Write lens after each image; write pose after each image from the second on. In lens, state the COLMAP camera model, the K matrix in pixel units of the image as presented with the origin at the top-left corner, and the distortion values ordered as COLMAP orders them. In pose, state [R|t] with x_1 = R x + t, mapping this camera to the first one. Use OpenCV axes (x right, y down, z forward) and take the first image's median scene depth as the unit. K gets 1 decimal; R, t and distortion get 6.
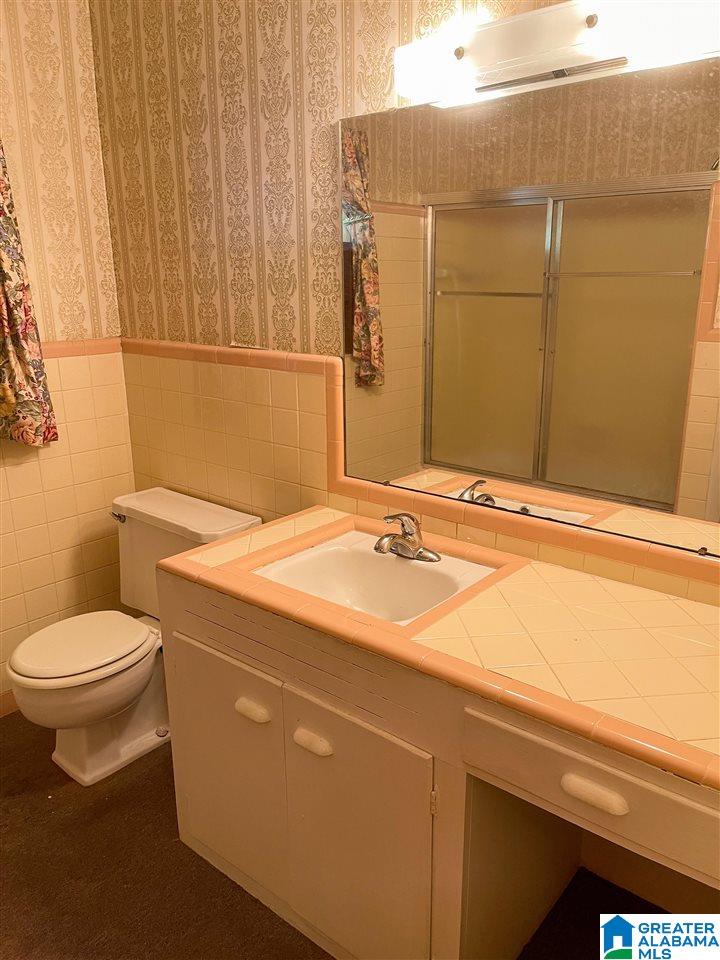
lens RADIAL K [[728.9, 0, 371.7], [0, 728.9, 489.6], [0, 0, 1]] dist [0.061600, -0.084449]
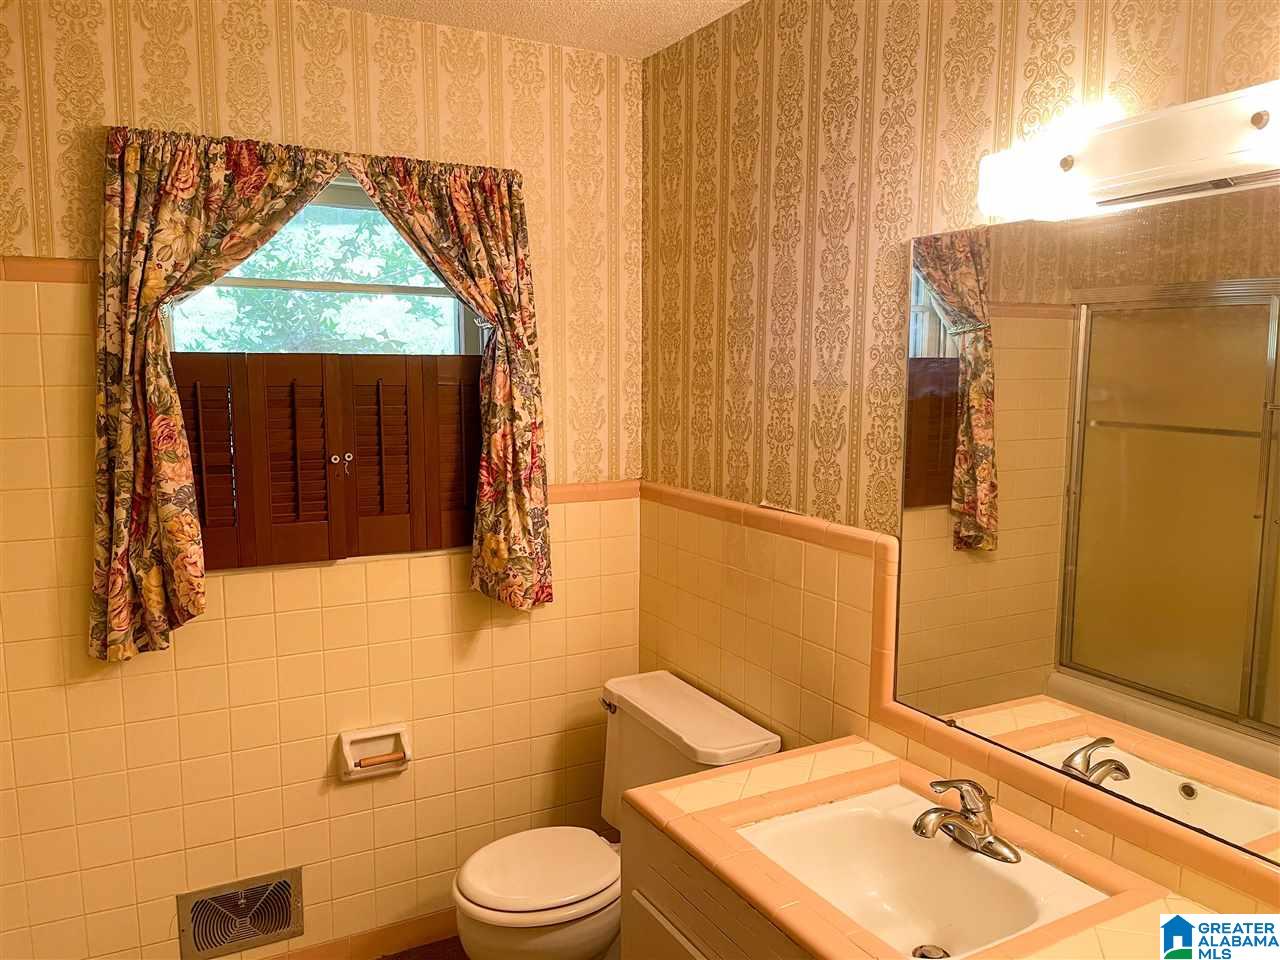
lens RADIAL K [[971.8, 0, 642.4], [0, 971.8, 483.1], [0, 0, 1]] dist [0.061600, -0.084449]
pose [[0.928745, 0.054272, -0.366724, 0.069332], [-0.111223, 0.984447, -0.135988, -0.066835], [0.353640, 0.167086, 0.920337, 0.002320]]
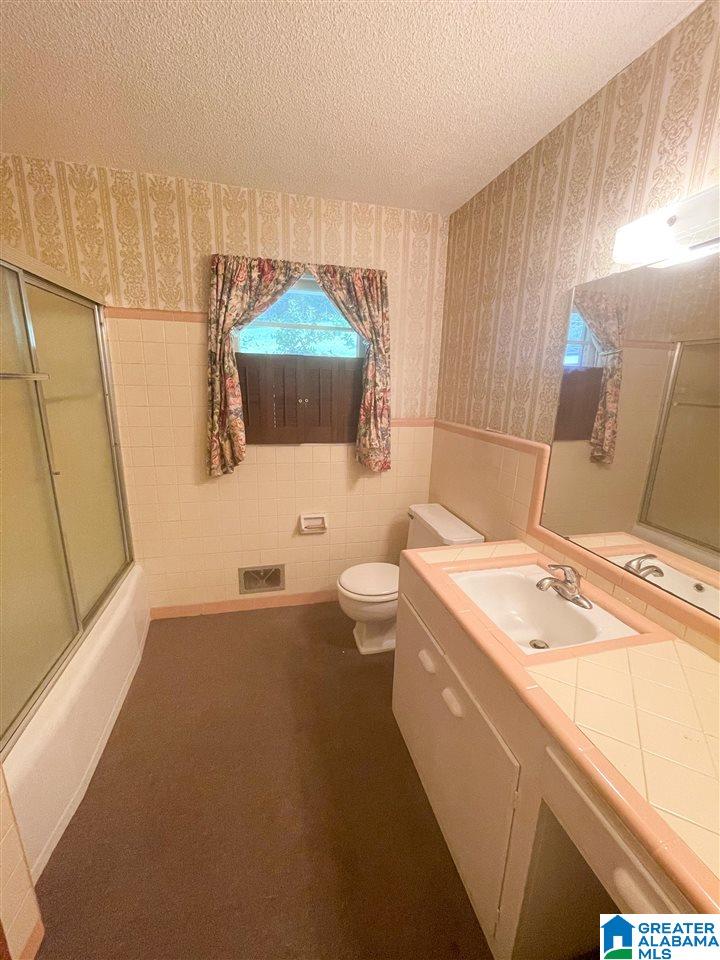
lens RADIAL K [[389.1, 0, 358.9], [0, 389.1, 476.6], [0, 0, 1]] dist [-0.006501, 0.002198]
pose [[0.803019, 0.168110, -0.571751, 0.095657], [-0.194535, 0.980779, 0.015152, -0.052611], [0.563309, 0.099058, 0.820287, 0.142603]]
